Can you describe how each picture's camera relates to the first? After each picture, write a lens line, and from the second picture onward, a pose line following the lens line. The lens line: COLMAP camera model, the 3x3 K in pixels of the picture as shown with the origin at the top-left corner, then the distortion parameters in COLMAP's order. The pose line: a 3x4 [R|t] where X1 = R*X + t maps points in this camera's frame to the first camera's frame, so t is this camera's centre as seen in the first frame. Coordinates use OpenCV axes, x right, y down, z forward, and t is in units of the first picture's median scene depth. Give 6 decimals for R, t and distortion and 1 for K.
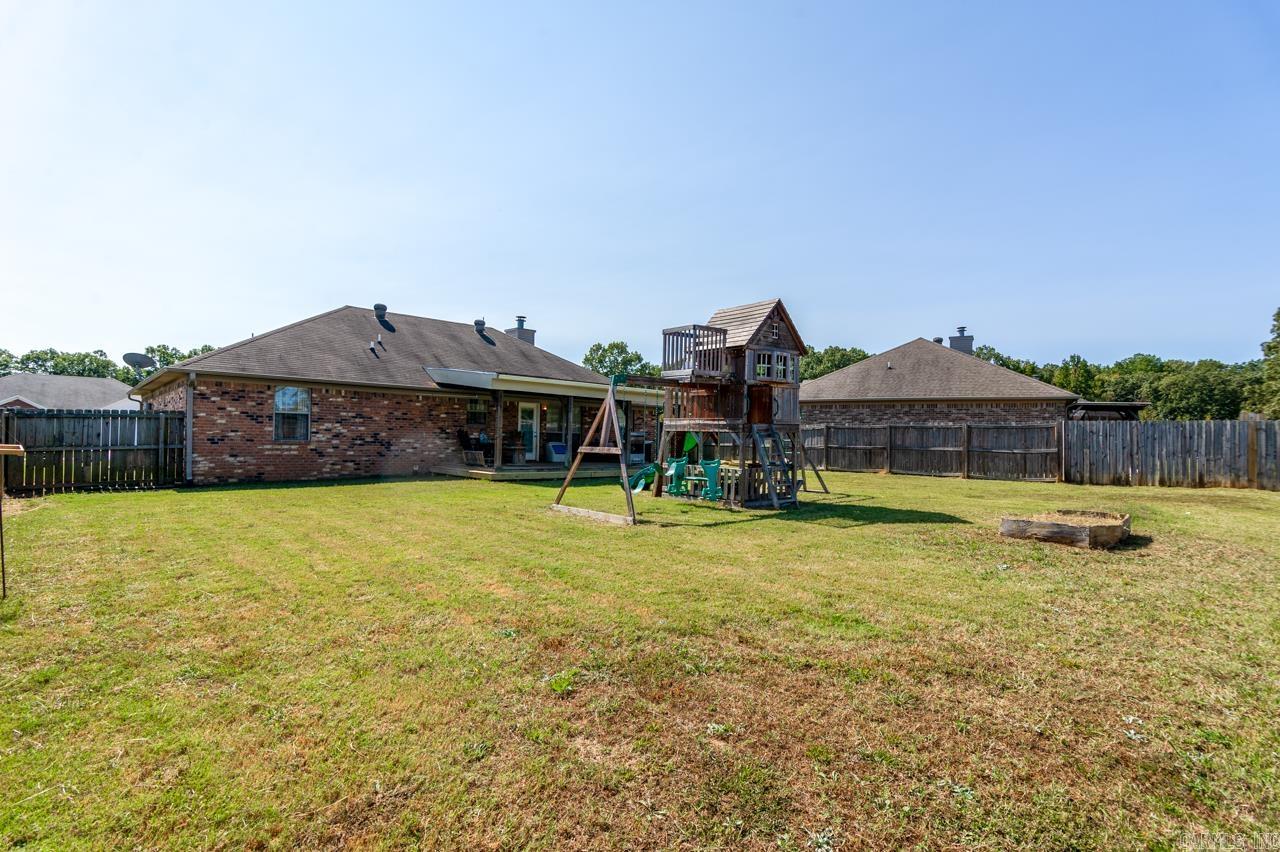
lens RADIAL K [[643.7, 0, 633.1], [0, 643.7, 432.2], [0, 0, 1]] dist [0.000009, 0.000005]
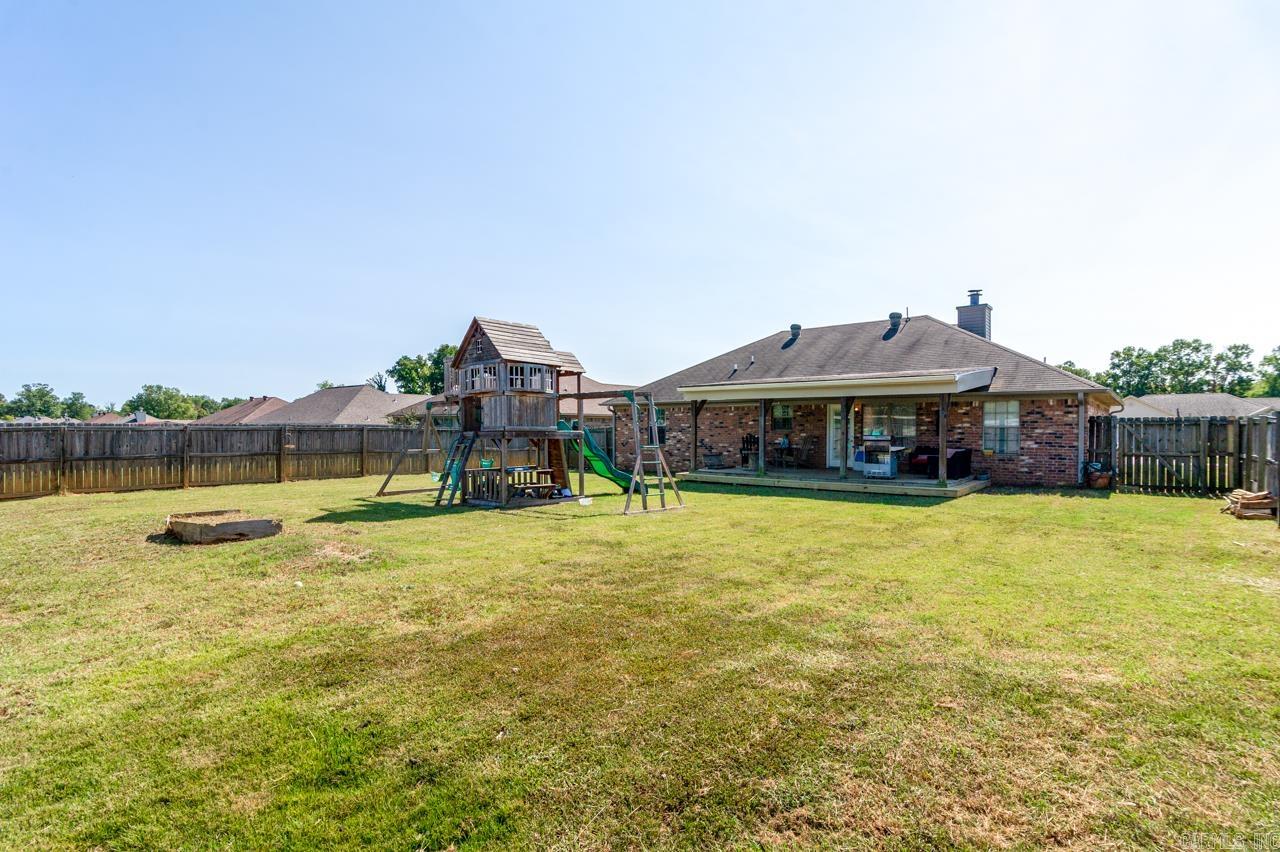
lens RADIAL K [[643.7, 0, 633.1], [0, 643.7, 432.2], [0, 0, 1]] dist [0.000009, 0.000005]
pose [[0.082454, -0.014680, -0.996487, 0.849008], [0.010108, 0.999852, -0.013893, 0.004155], [0.996544, -0.008927, 0.082590, 0.746164]]
